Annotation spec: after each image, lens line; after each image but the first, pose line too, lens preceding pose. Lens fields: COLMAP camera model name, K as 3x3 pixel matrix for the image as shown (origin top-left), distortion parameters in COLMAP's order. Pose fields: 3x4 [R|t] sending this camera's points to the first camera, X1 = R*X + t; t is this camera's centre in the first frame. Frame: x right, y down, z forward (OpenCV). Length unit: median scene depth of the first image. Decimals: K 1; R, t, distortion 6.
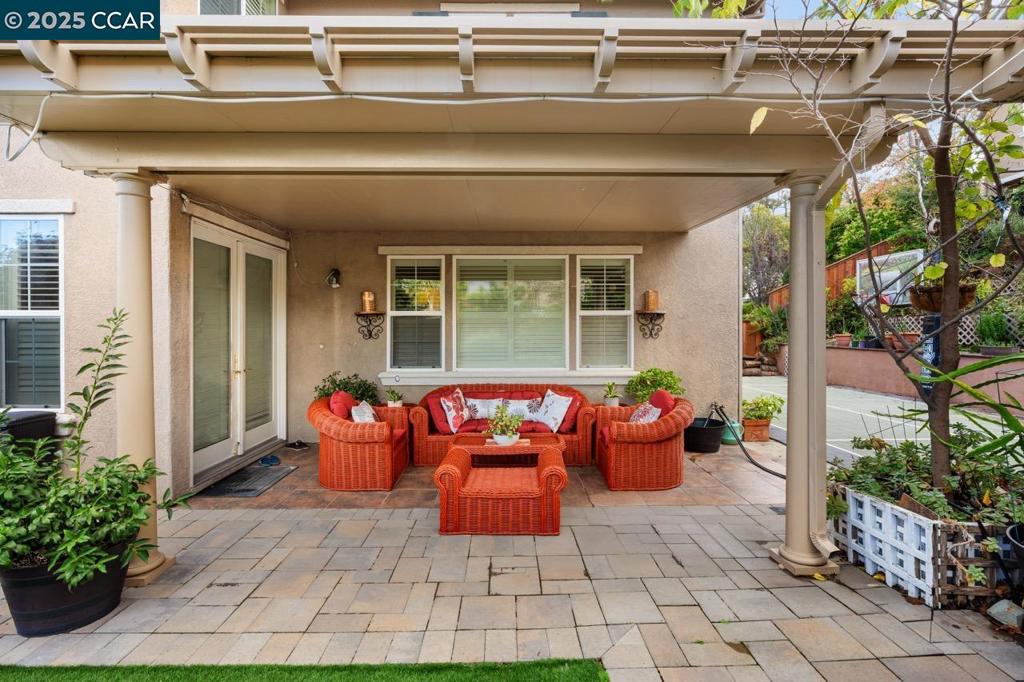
lens RADIAL K [[465.3, 0, 512.0], [0, 465.3, 341.0], [0, 0, 1]] dist [-0.002935, 0.000426]
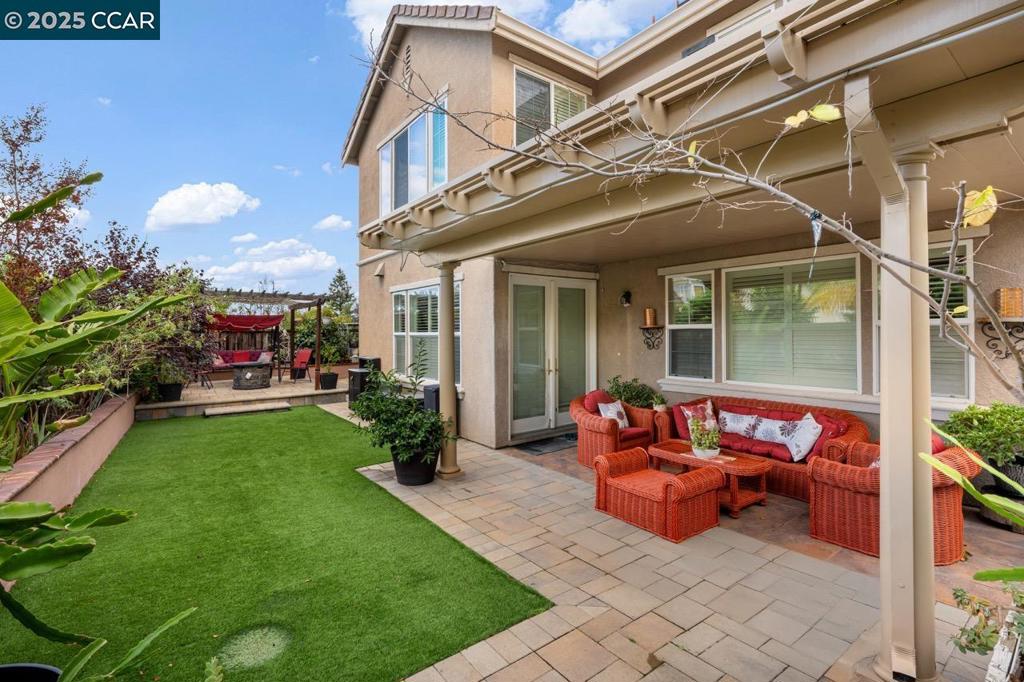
lens RADIAL K [[467.7, 0, 523.2], [0, 467.7, 325.5], [0, 0, 1]] dist [-0.002015, 0.000320]
pose [[0.601530, -0.015769, -0.798695, 0.485084], [-0.016753, 0.999336, -0.032348, -0.022695], [0.798675, 0.032839, 0.600866, 0.046200]]
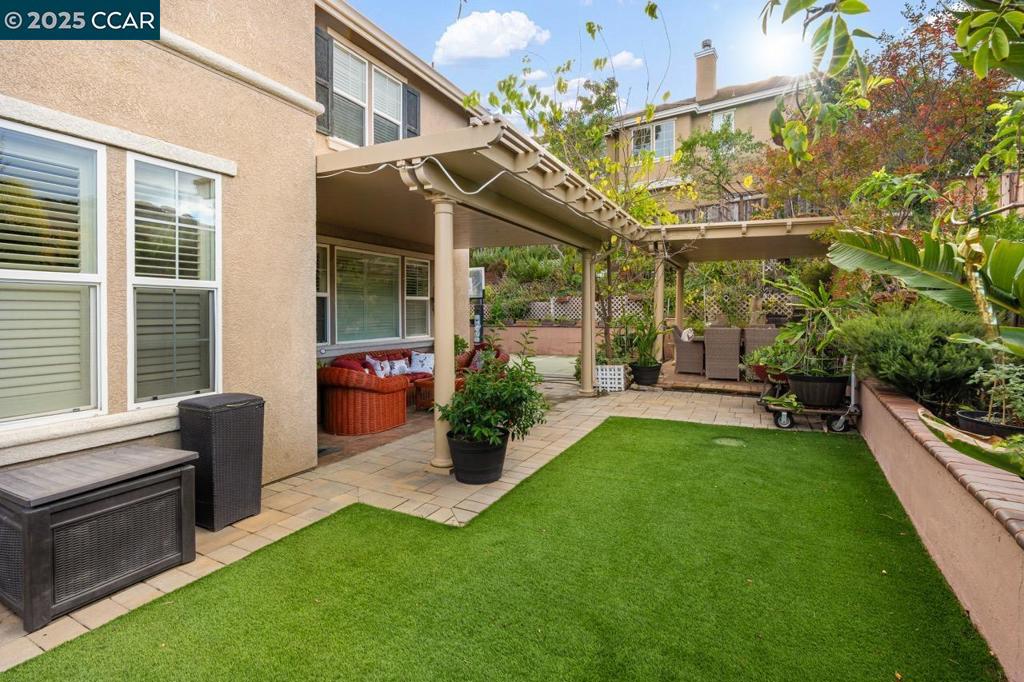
lens RADIAL K [[465.3, 0, 512.0], [0, 465.3, 341.0], [0, 0, 1]] dist [-0.002935, 0.000426]
pose [[0.472948, -0.053816, 0.879445, -1.092924], [0.027014, 0.998549, 0.046577, 0.015873], [-0.880676, 0.001729, 0.473716, 0.053903]]
